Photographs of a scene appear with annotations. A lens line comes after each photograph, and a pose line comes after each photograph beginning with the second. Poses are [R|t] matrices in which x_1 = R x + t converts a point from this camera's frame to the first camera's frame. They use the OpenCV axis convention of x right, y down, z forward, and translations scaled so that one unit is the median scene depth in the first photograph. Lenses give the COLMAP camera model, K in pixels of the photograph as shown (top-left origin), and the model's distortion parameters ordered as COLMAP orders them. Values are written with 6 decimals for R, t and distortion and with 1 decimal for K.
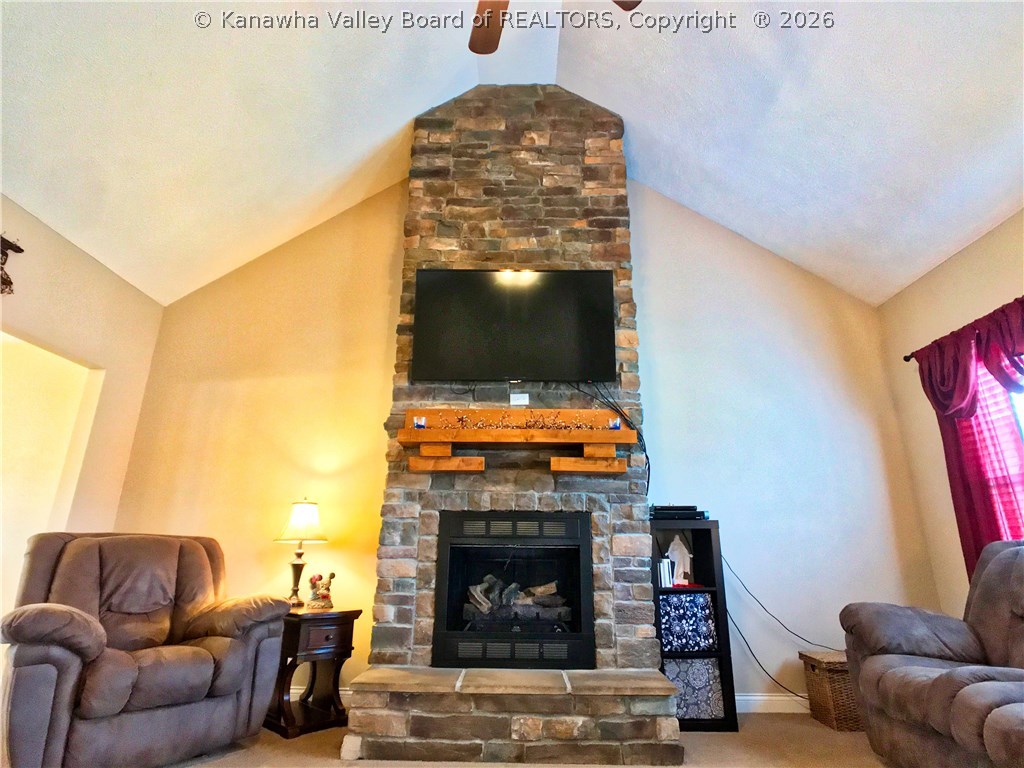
lens RADIAL K [[544.8, 0, 510.8], [0, 544.8, 381.7], [0, 0, 1]] dist [-0.017539, 0.002224]
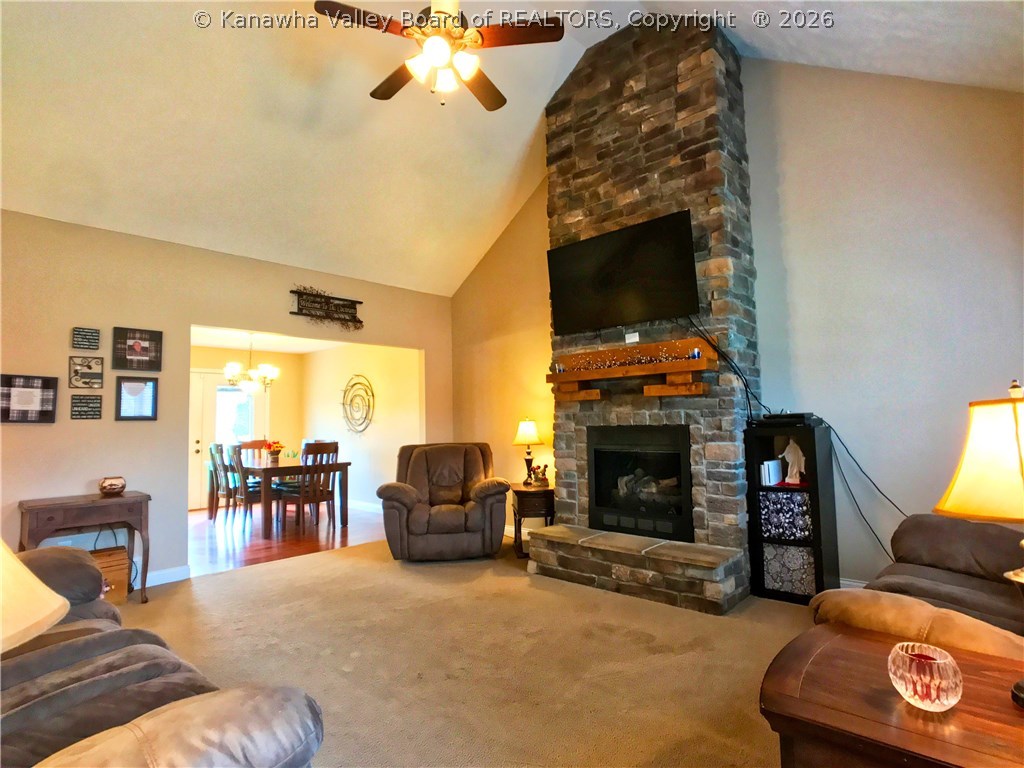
lens RADIAL K [[544.8, 0, 517.3], [0, 544.8, 382.7], [0, 0, 1]] dist [-0.017539, 0.002224]
pose [[0.737325, -0.072998, -0.671583, 0.690560], [0.237159, 0.958839, 0.156153, -0.133084], [0.632540, -0.274408, 0.724288, -0.100718]]
